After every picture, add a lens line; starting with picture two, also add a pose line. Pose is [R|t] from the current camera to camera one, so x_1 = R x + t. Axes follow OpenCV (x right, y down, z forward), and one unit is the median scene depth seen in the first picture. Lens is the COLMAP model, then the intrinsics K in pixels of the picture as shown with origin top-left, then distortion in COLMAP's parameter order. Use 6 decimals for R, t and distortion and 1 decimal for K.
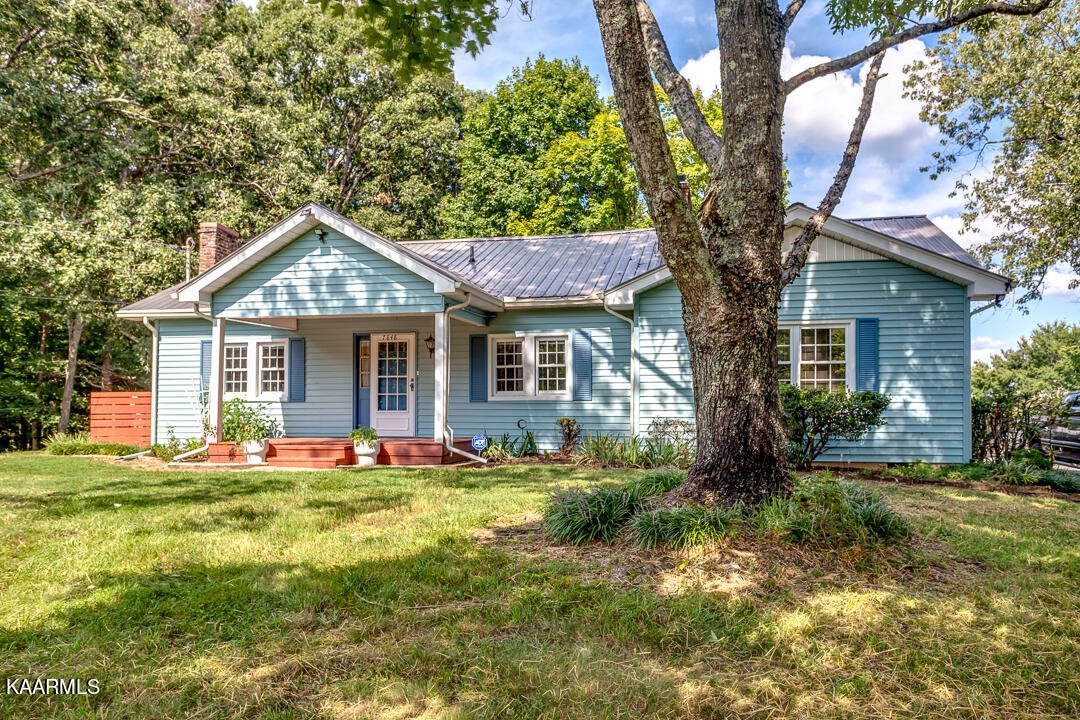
lens RADIAL K [[786.2, 0, 539.9], [0, 786.2, 407.9], [0, 0, 1]] dist [-0.007972, -0.003764]
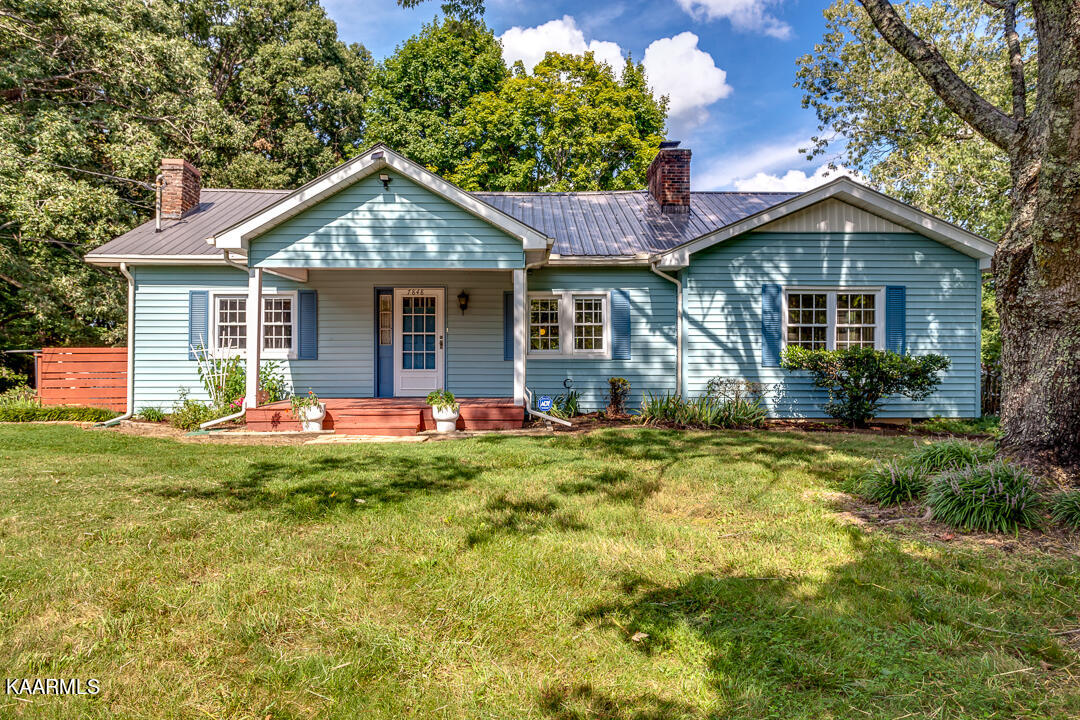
lens RADIAL K [[736.8, 0, 540.4], [0, 736.8, 361.6], [0, 0, 1]] dist [-0.030053, 0.040878]
pose [[0.973357, 0.000073, 0.229297, -0.250577], [-0.001965, 0.999966, 0.008021, -0.013305], [-0.229288, -0.008258, 0.973324, 0.100526]]
